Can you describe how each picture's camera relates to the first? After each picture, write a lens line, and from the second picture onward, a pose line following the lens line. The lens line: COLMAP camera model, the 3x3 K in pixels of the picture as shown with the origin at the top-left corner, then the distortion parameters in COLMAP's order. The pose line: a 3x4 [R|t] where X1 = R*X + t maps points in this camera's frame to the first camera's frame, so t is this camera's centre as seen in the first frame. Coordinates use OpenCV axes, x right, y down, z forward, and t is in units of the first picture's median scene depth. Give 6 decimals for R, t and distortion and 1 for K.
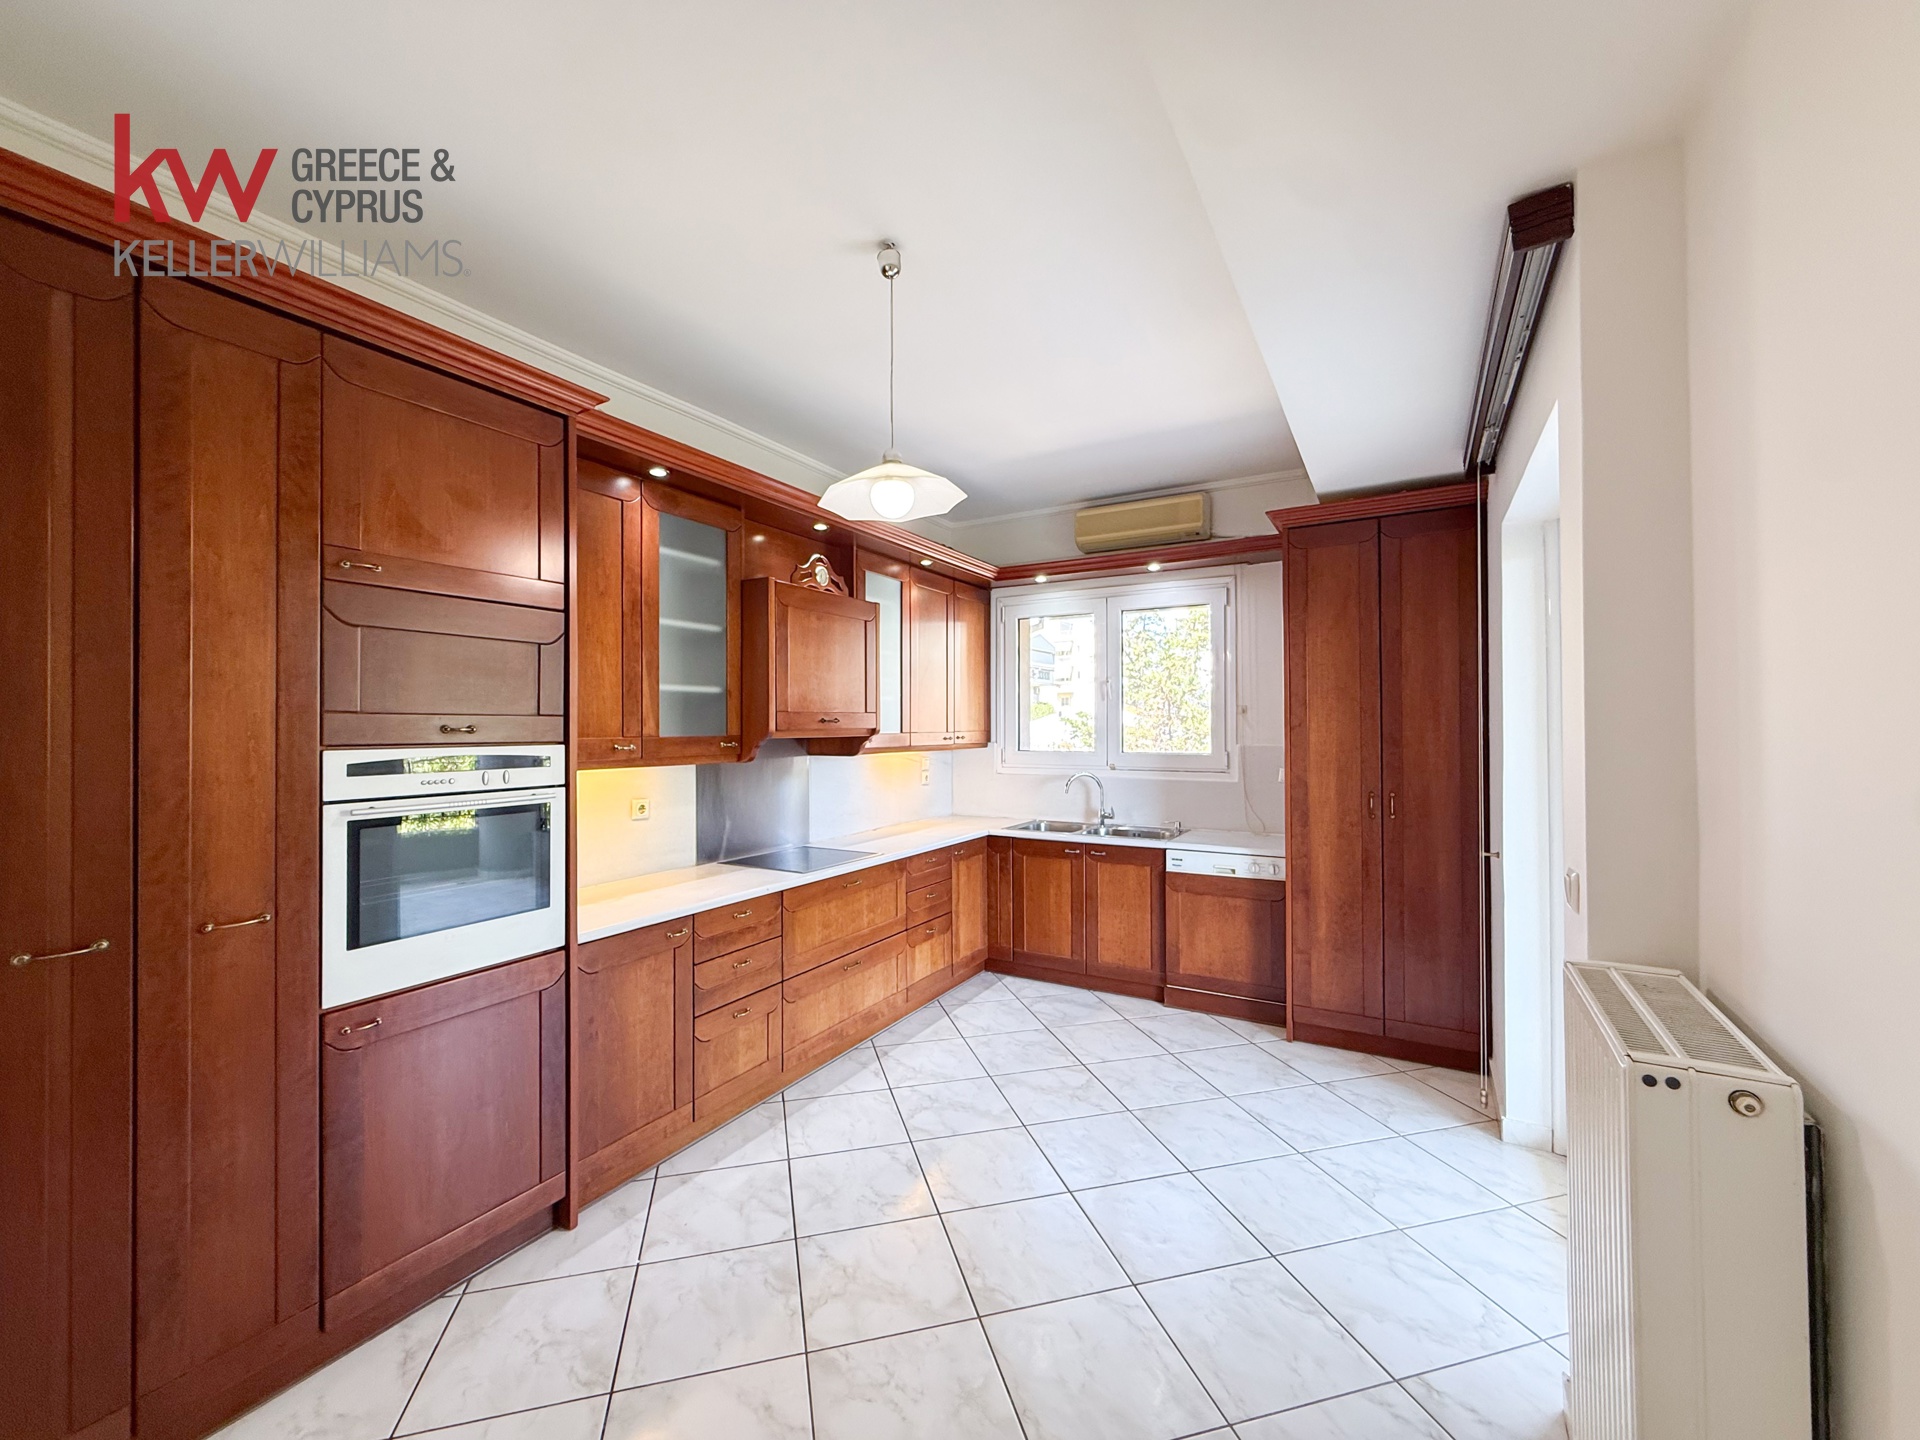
lens RADIAL K [[763.2, 0, 935.1], [0, 763.2, 705.8], [0, 0, 1]] dist [0.000293, -0.000181]
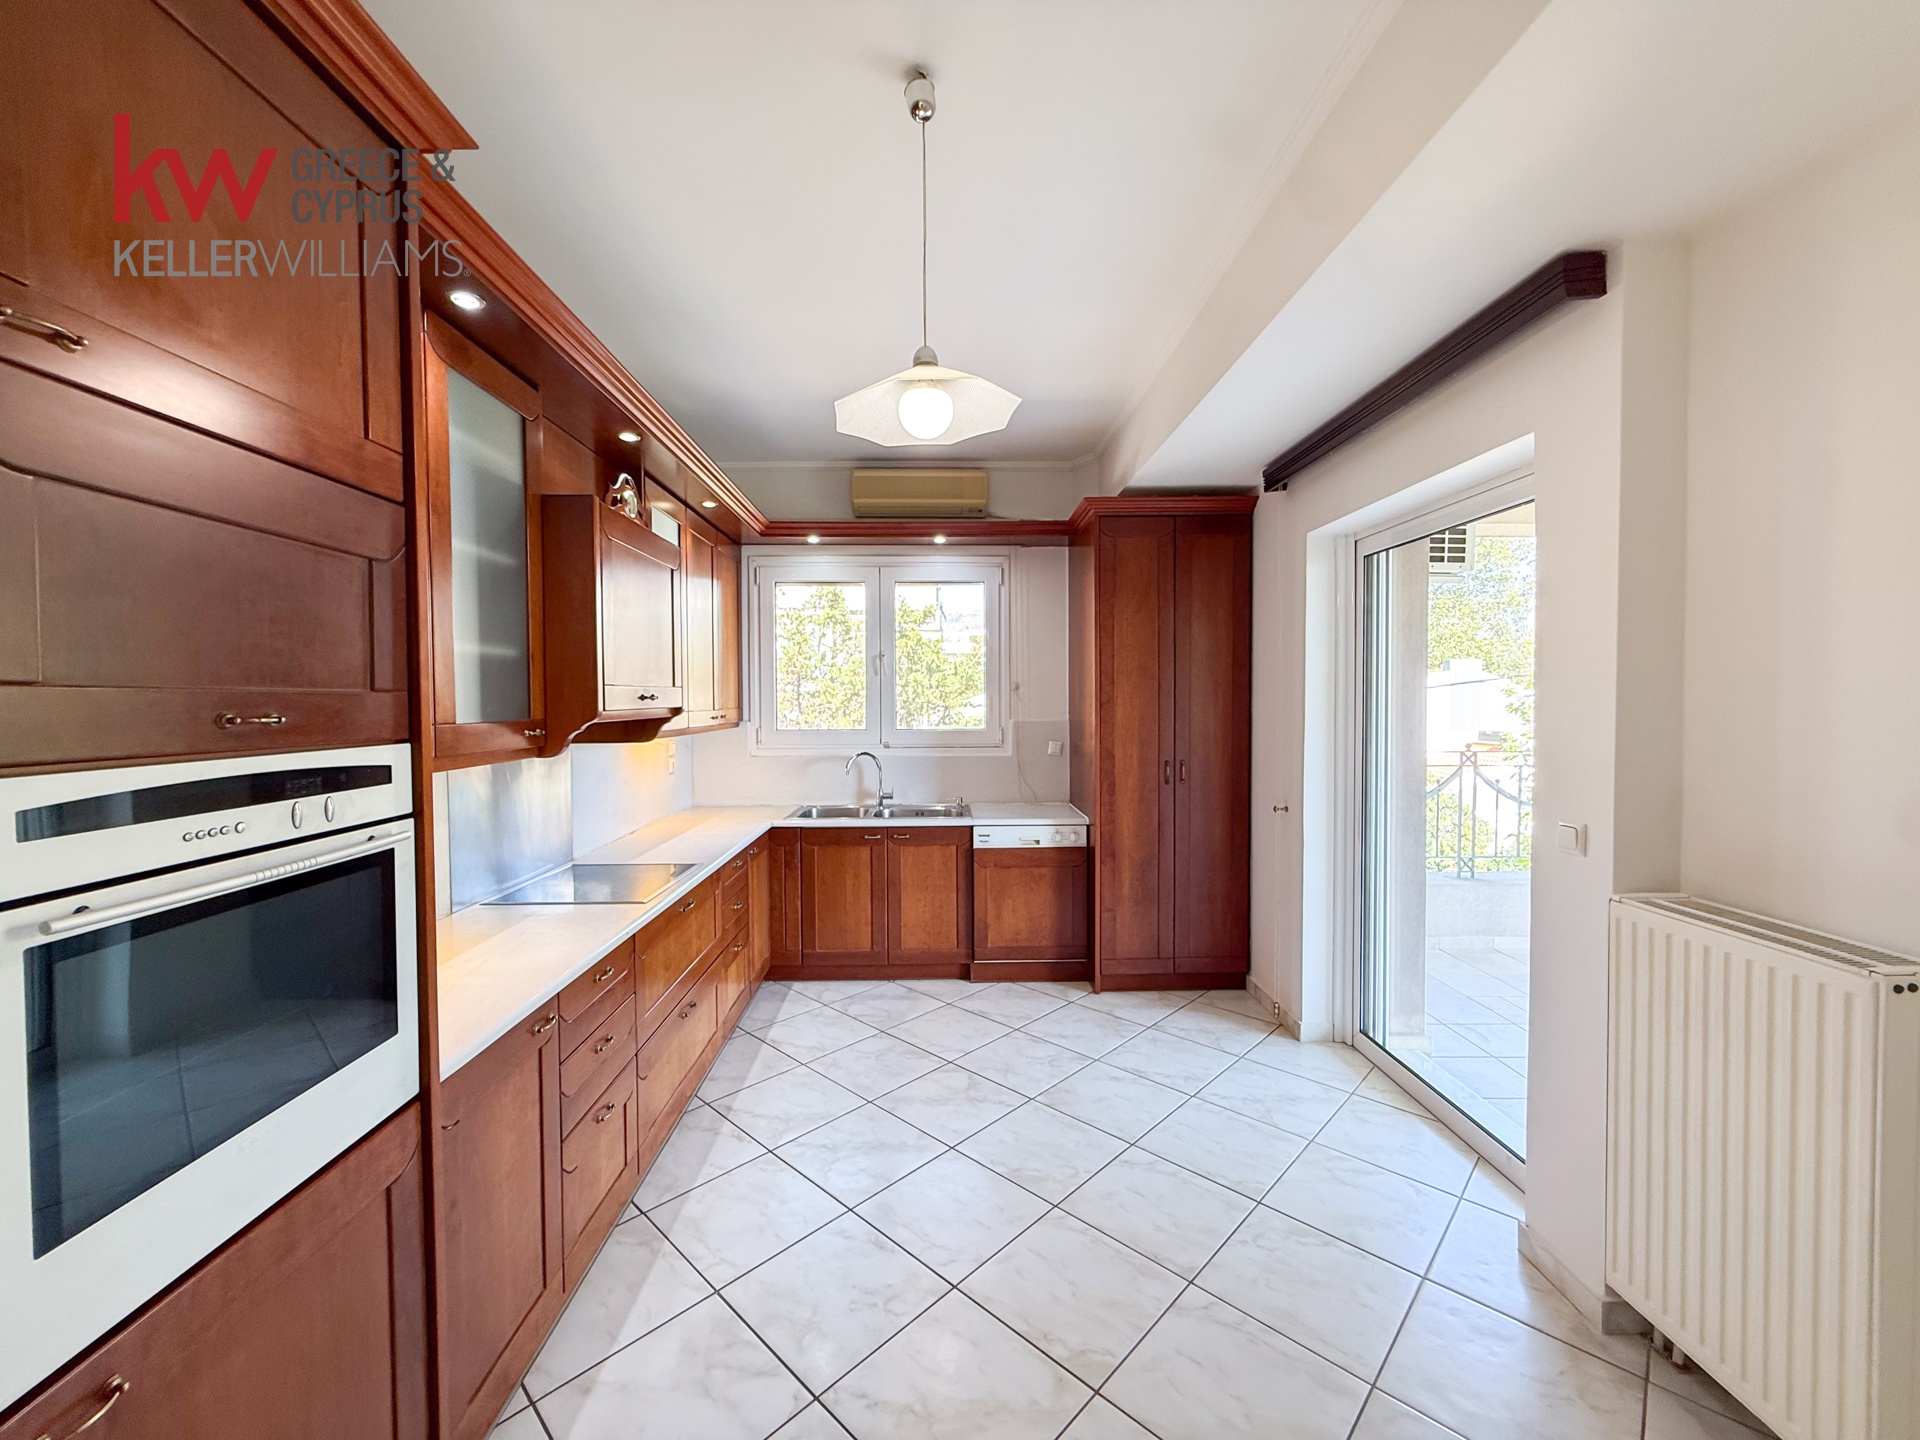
lens RADIAL K [[763.2, 0, 935.7], [0, 763.2, 707.6], [0, 0, 1]] dist [0.000293, -0.000181]
pose [[0.855410, -0.007392, 0.517899, -0.294193], [-0.011486, 0.999382, 0.033236, 0.001057], [-0.517824, -0.034379, 0.854796, 0.209572]]
